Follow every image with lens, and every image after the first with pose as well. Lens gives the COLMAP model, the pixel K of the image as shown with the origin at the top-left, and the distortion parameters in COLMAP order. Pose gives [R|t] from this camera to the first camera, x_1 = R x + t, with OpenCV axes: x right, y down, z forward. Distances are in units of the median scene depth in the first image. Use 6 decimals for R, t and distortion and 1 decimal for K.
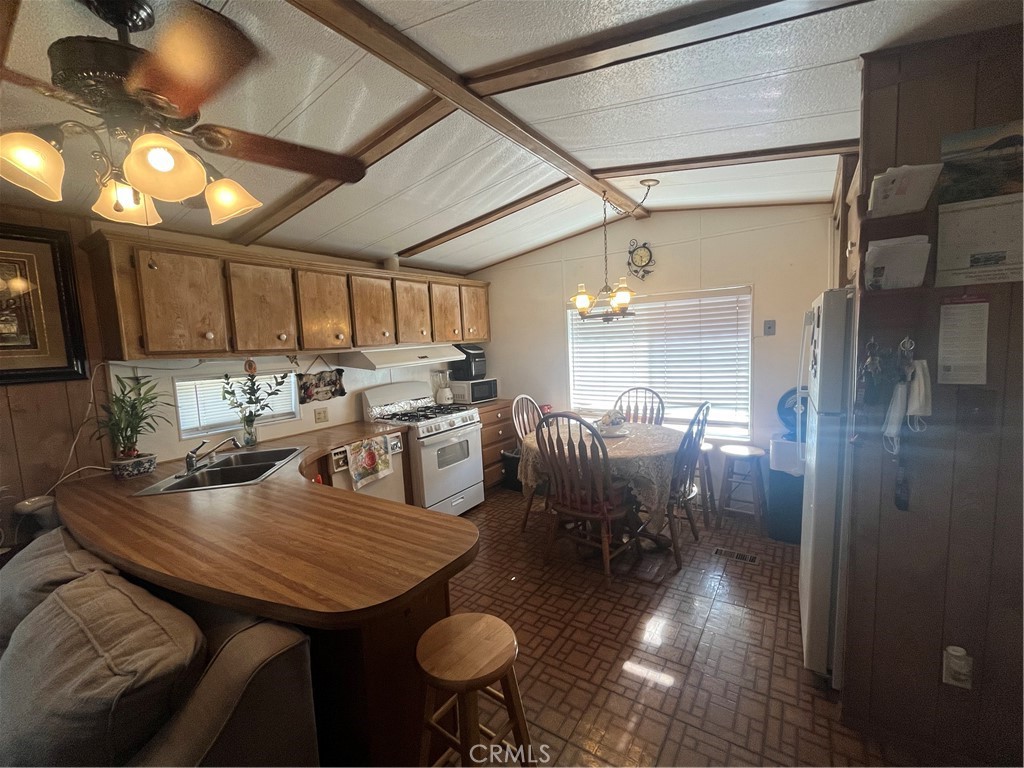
lens RADIAL K [[449.2, 0, 512.0], [0, 449.2, 384.0], [0, 0, 1]] dist [-0.001441, -0.000099]
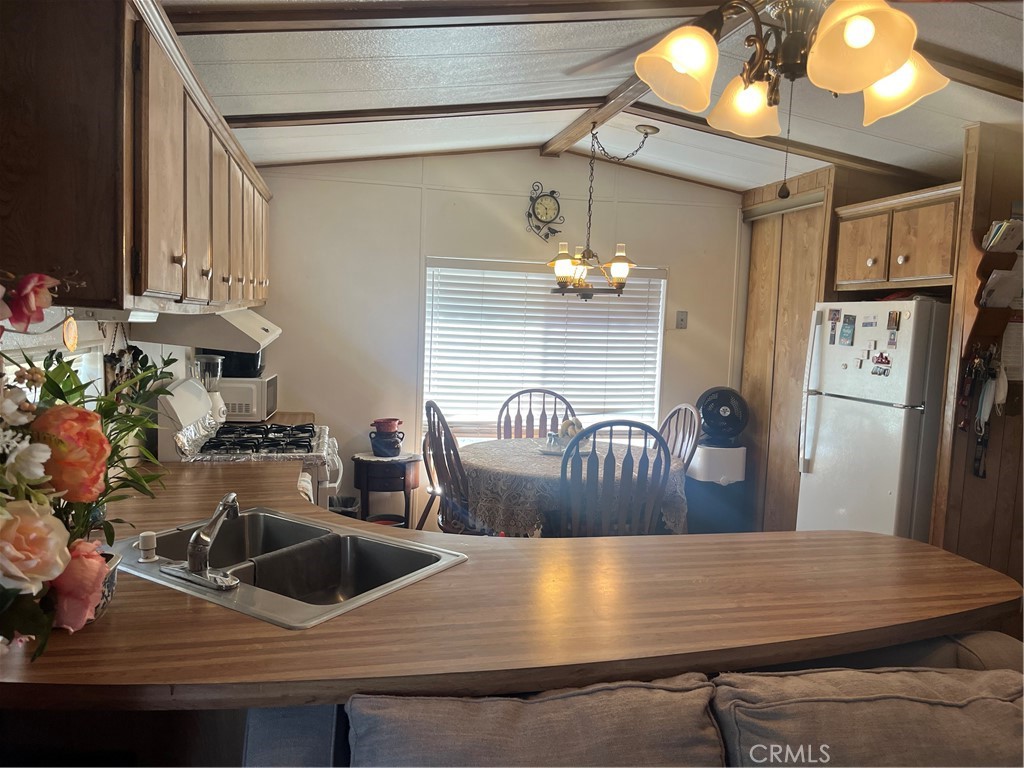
lens RADIAL K [[794.6, 0, 512.0], [0, 794.6, 384.0], [0, 0, 1]] dist [0.002330, -0.003449]
pose [[0.685136, 0.004698, 0.728400, -0.819581], [0.002890, 0.999954, -0.009168, 0.013325], [-0.728409, 0.008386, 0.685091, 0.198231]]
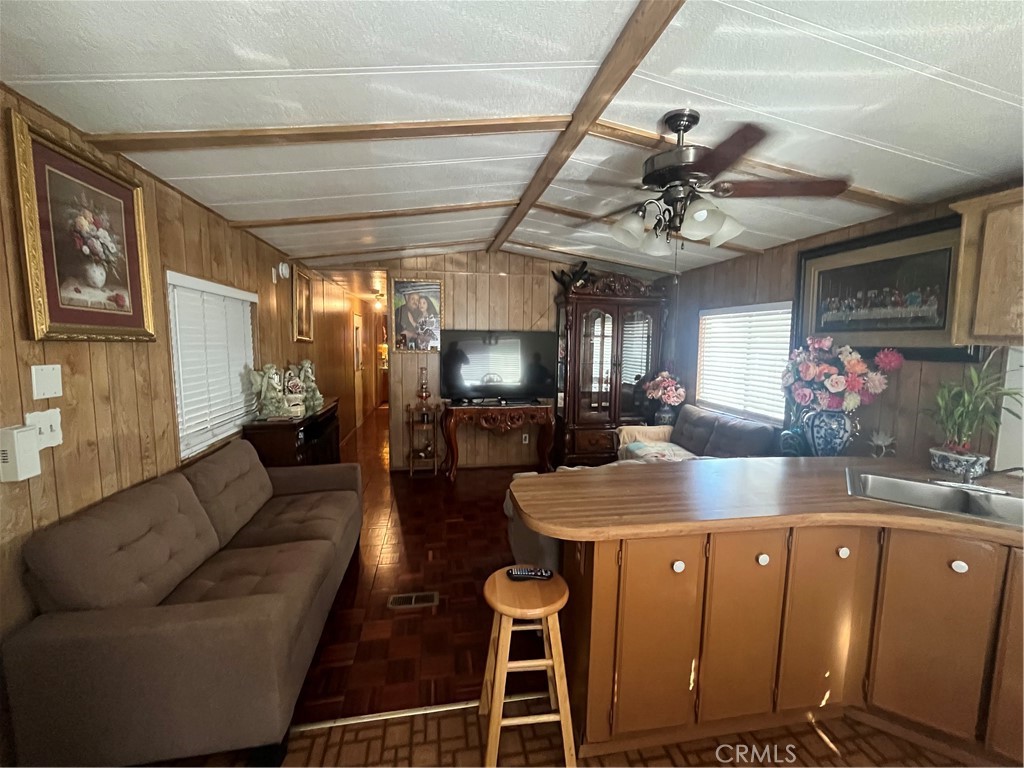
lens RADIAL K [[418.5, 0, 512.0], [0, 418.5, 384.0], [0, 0, 1]] dist [-0.003569, -0.000315]
pose [[-0.716214, 0.106294, -0.689738, 0.270175], [-0.044290, 0.979417, 0.196926, -0.072545], [0.696473, 0.171590, -0.696765, 0.703492]]
